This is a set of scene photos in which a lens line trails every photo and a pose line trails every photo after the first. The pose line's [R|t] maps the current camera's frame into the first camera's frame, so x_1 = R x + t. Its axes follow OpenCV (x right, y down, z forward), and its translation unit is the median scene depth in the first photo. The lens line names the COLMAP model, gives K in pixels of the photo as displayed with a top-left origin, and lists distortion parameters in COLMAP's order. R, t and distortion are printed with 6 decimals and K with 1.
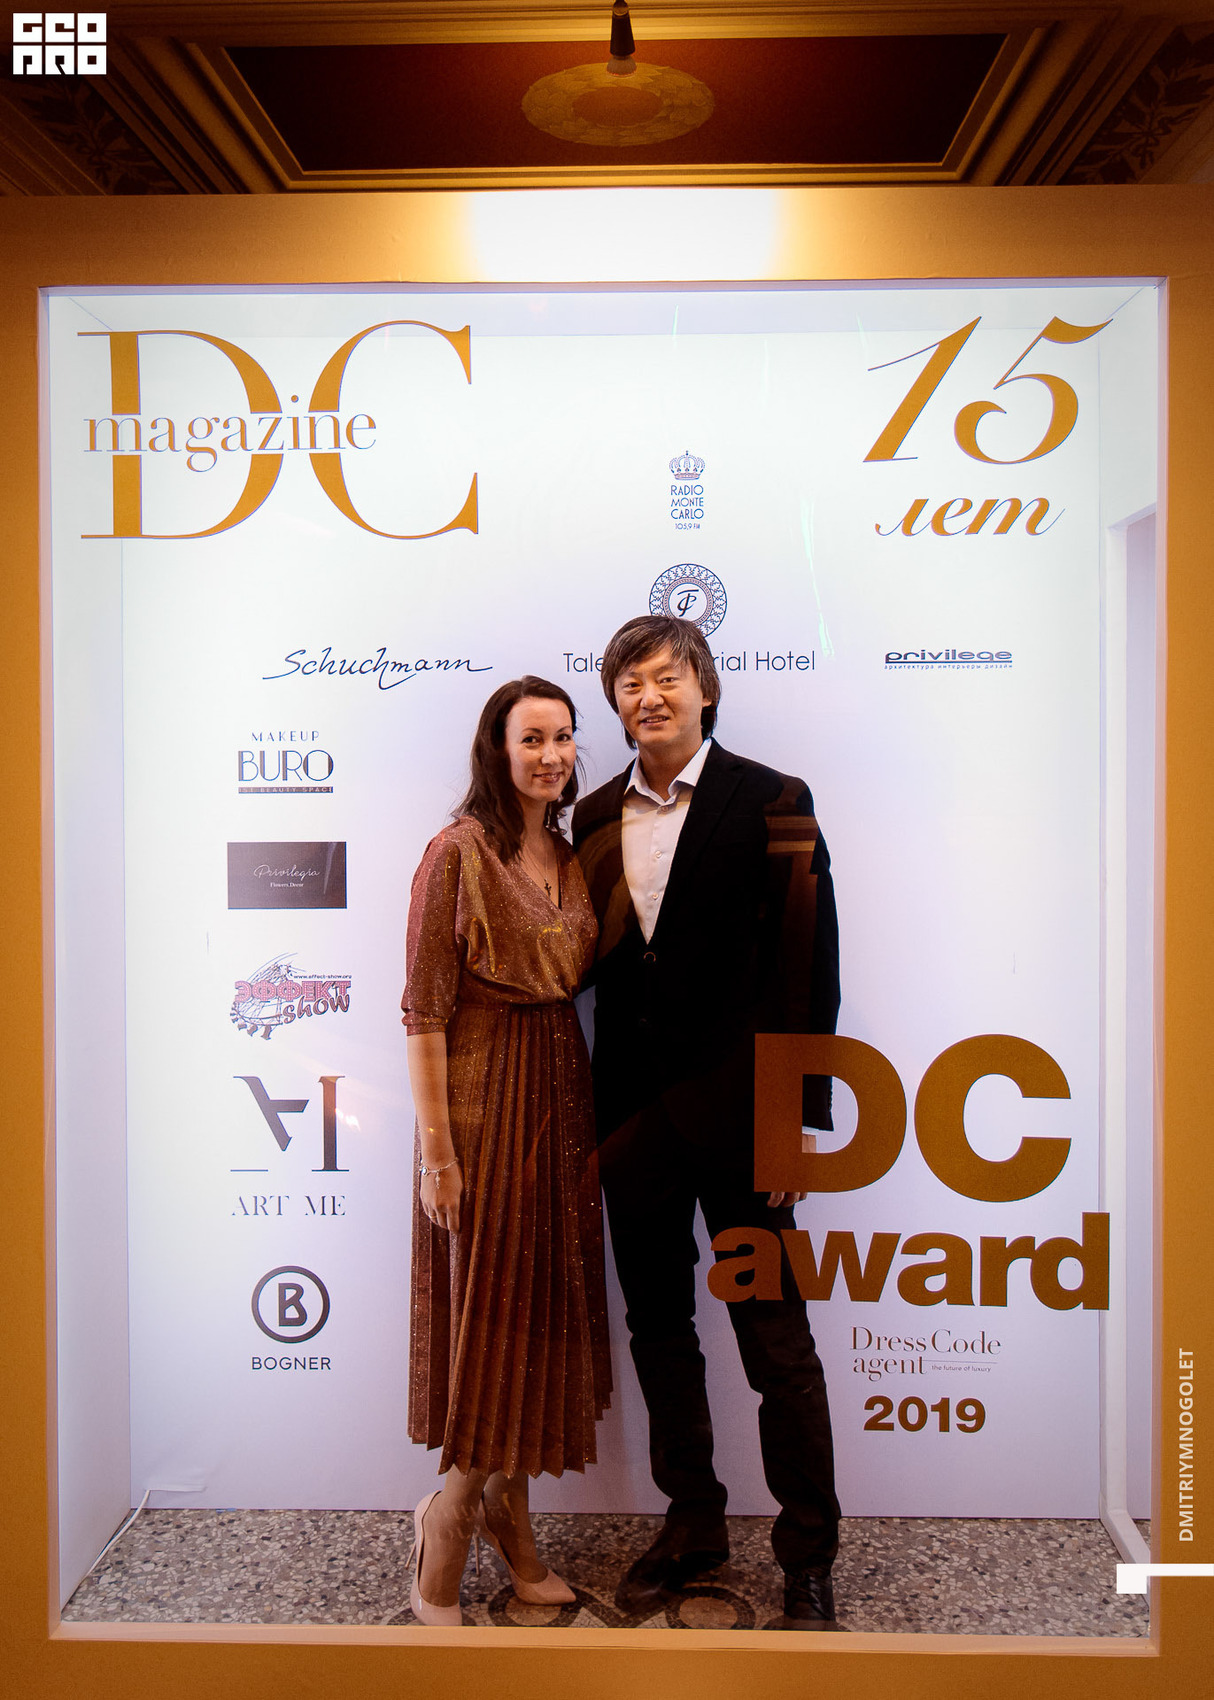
lens RADIAL K [[1476.2, 0, 599.2], [0, 1476.2, 757.5], [0, 0, 1]] dist [-0.003433, 0.000162]
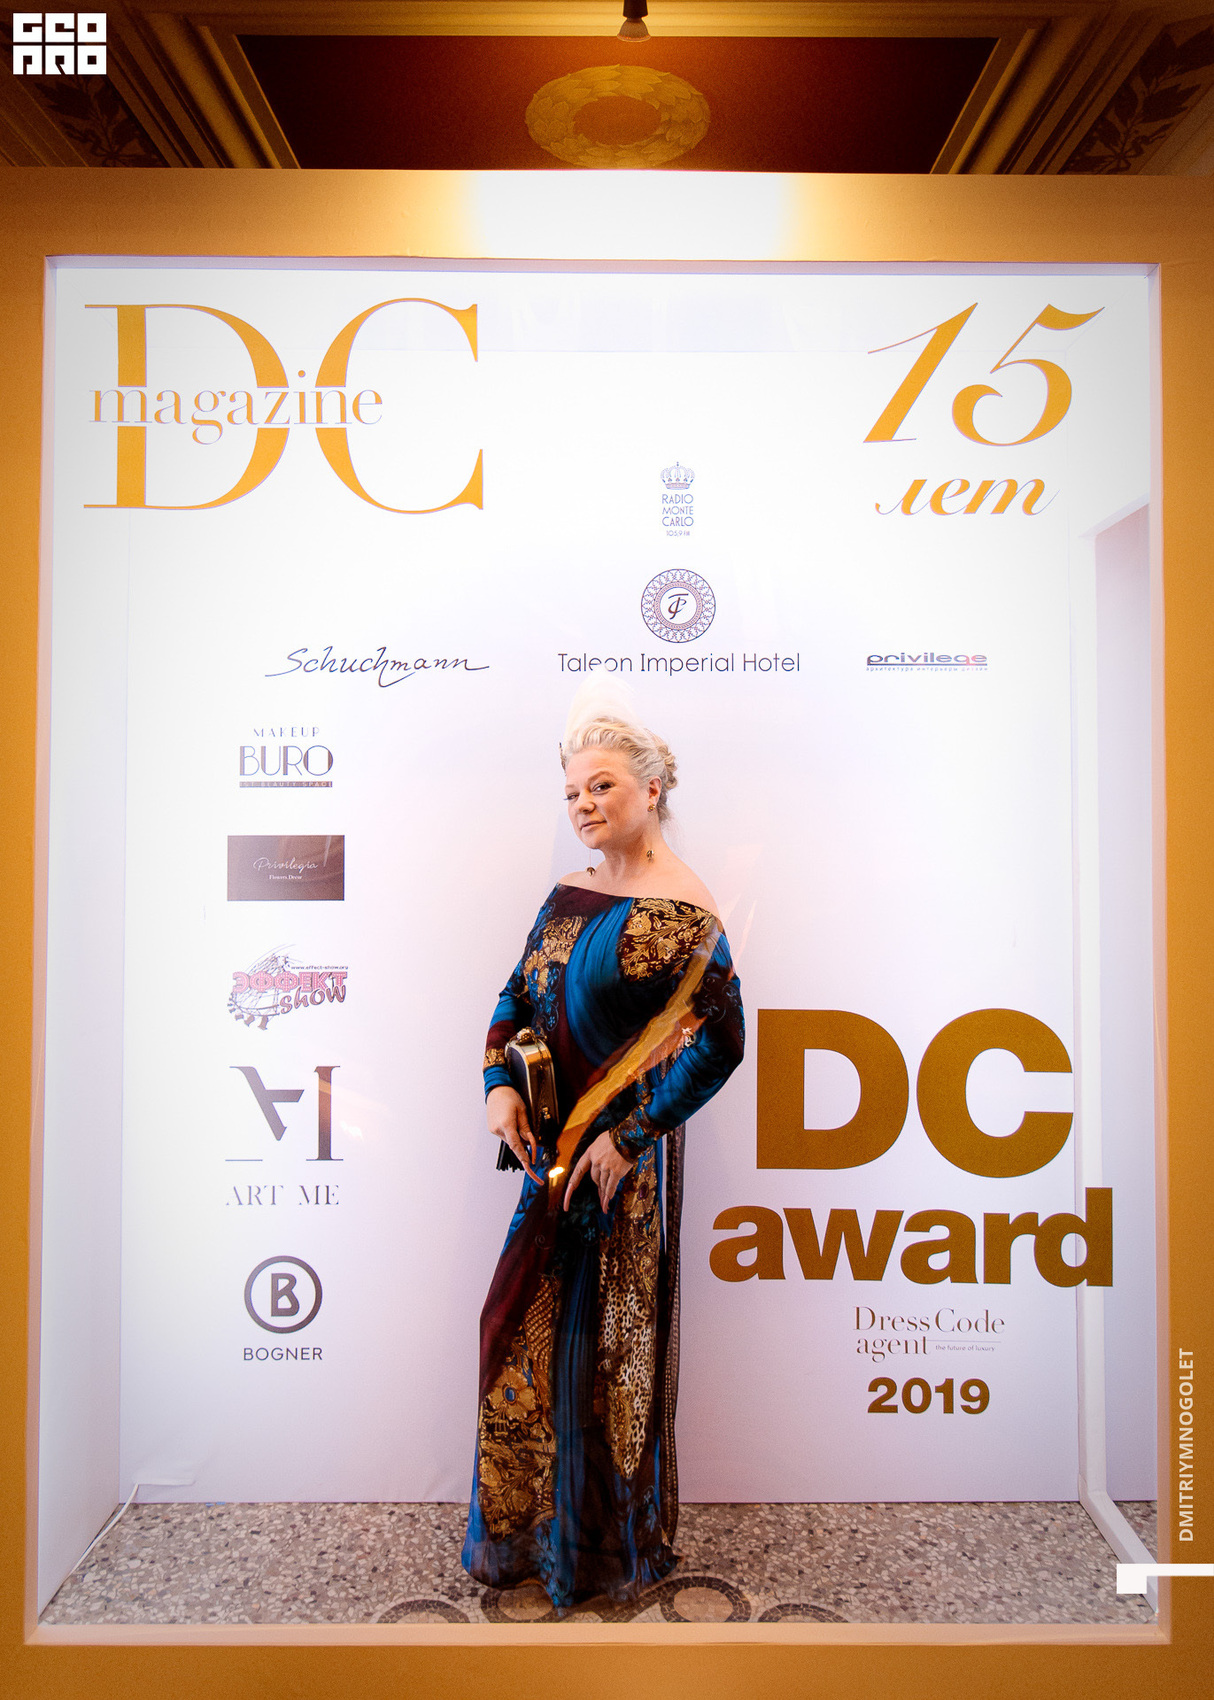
lens RADIAL K [[1264.2, 0, 597.3], [0, 1264.2, 783.7], [0, 0, 1]] dist [-0.007943, 0.004363]
pose [[0.999445, 0.005765, 0.032809, -0.027606], [-0.004315, 0.999019, -0.044080, 0.064975], [-0.033031, 0.043914, 0.998489, 0.127751]]
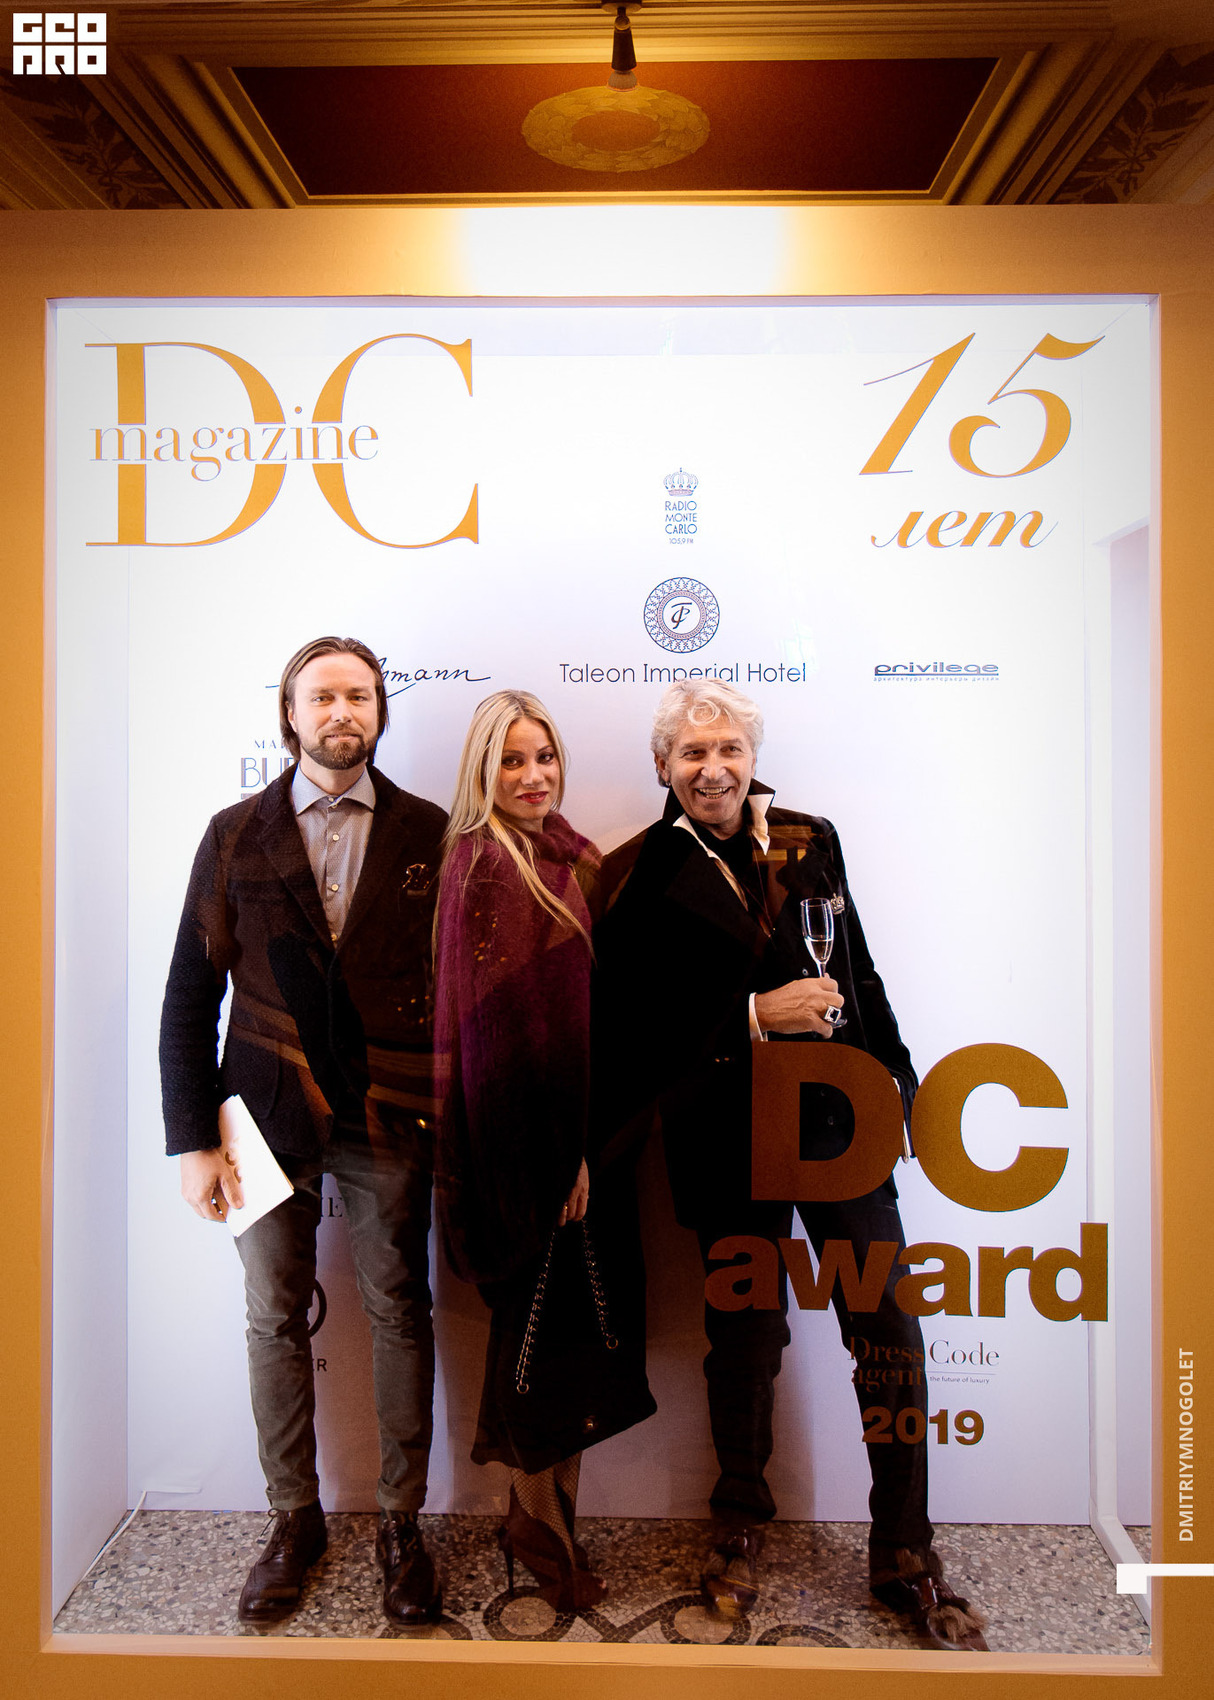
lens RADIAL K [[1365.5, 0, 580.5], [0, 1365.5, 737.7], [0, 0, 1]] dist [0.001560, -0.005727]
pose [[0.999992, 0.002845, -0.002820, -0.007839], [-0.002917, 0.999656, -0.026070, 0.005425], [0.002745, 0.026078, 0.999656, 0.059359]]
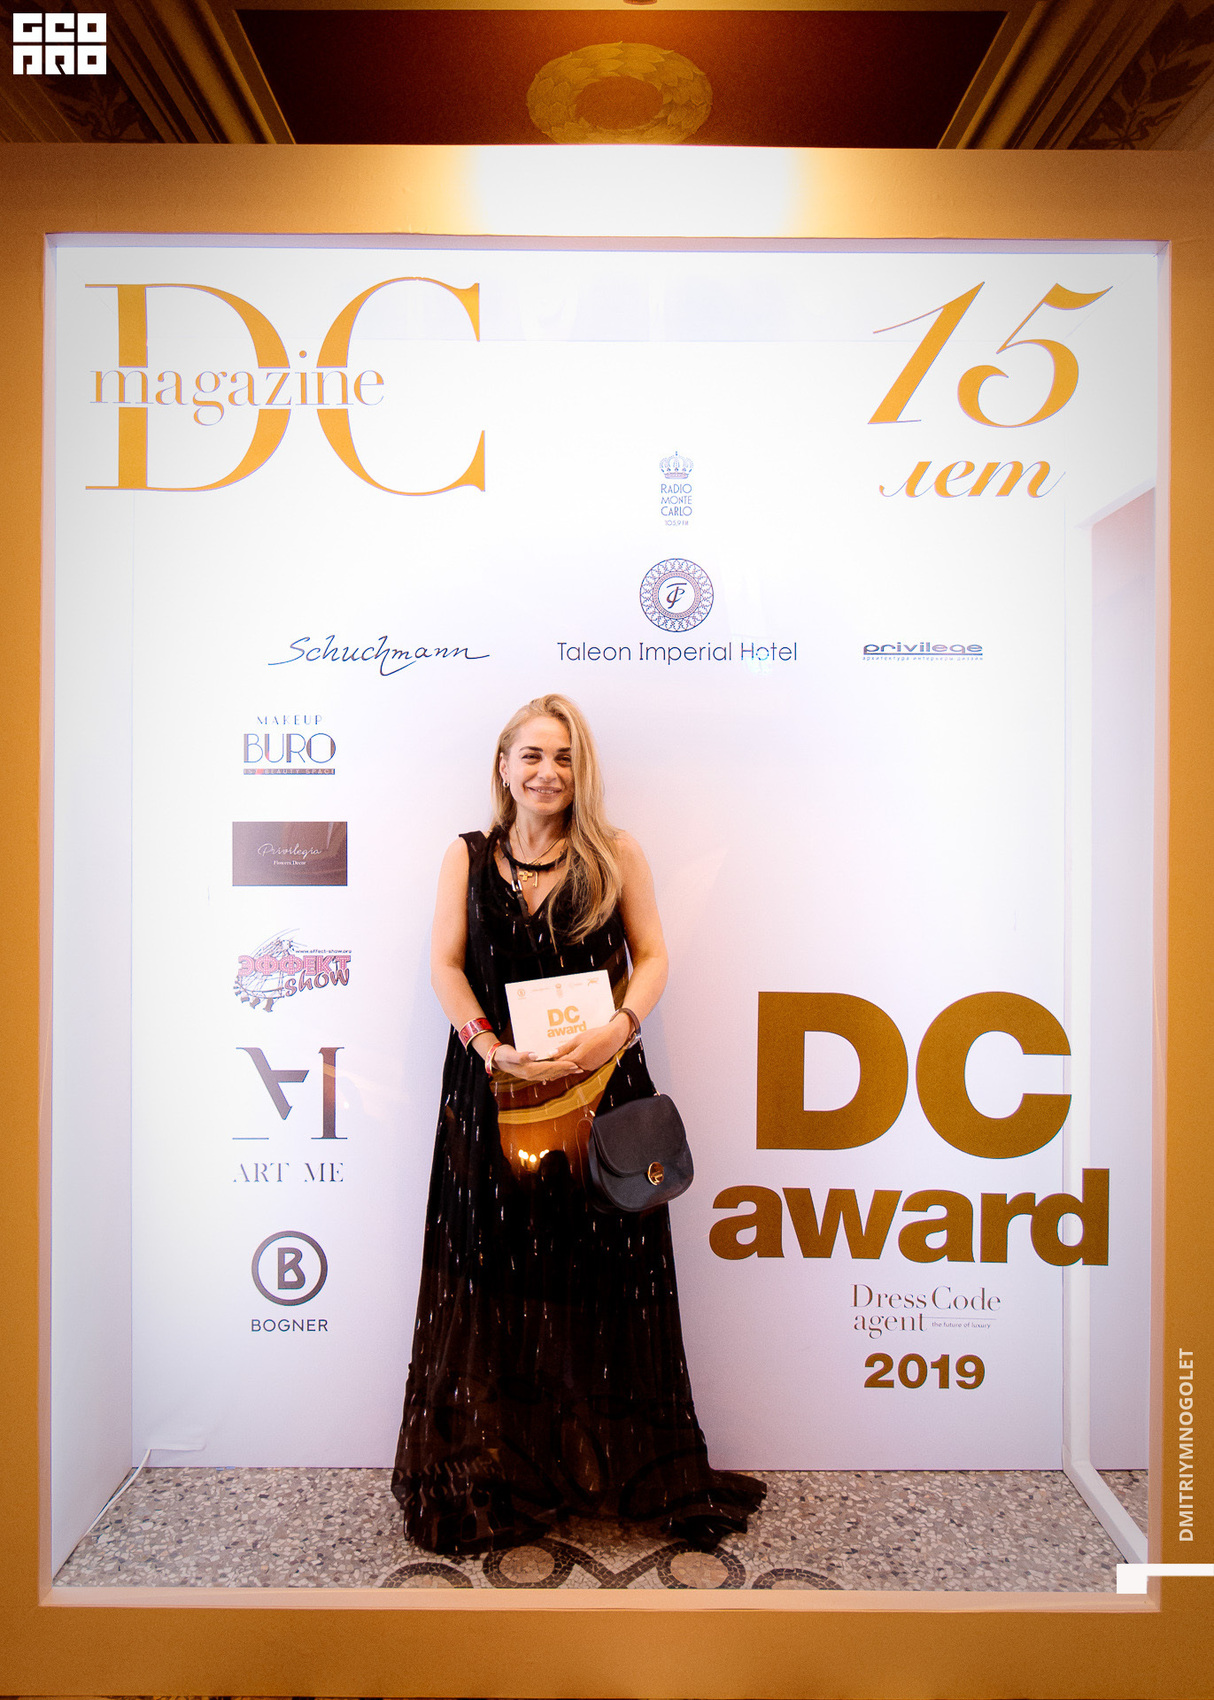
lens RADIAL K [[1194.8, 0, 577.3], [0, 1194.8, 821.1], [0, 0, 1]] dist [-0.010833, 0.002306]
pose [[0.999618, 0.006865, 0.026768, -0.034914], [-0.006458, 0.999863, -0.015261, 0.074934], [-0.026870, 0.015082, 0.999525, 0.168283]]
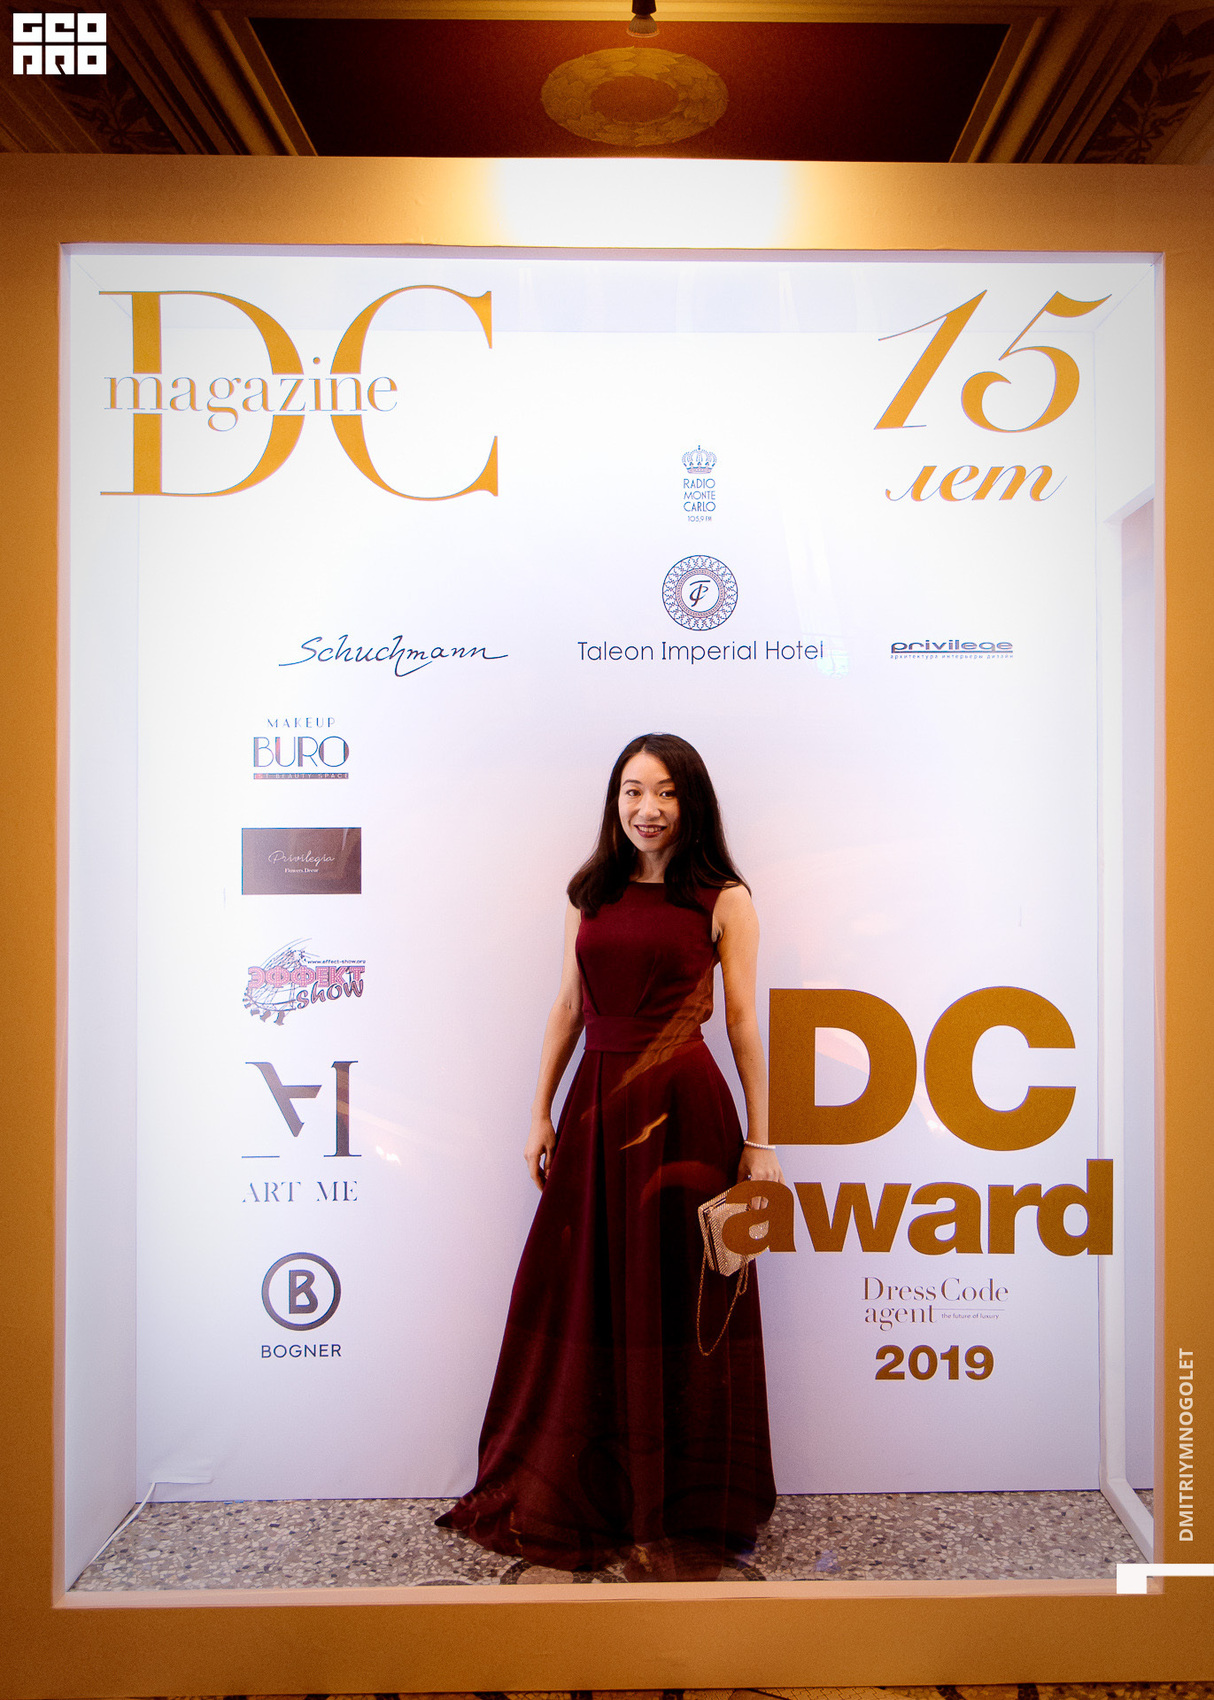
lens RADIAL K [[1453.9, 0, 666.9], [0, 1453.9, 830.2], [0, 0, 1]] dist [-0.011576, 0.024252]
pose [[0.998937, 0.003077, 0.045994, -0.009228], [-0.001874, 0.999655, -0.026187, 0.092867], [-0.046058, 0.026073, 0.998598, 0.000519]]
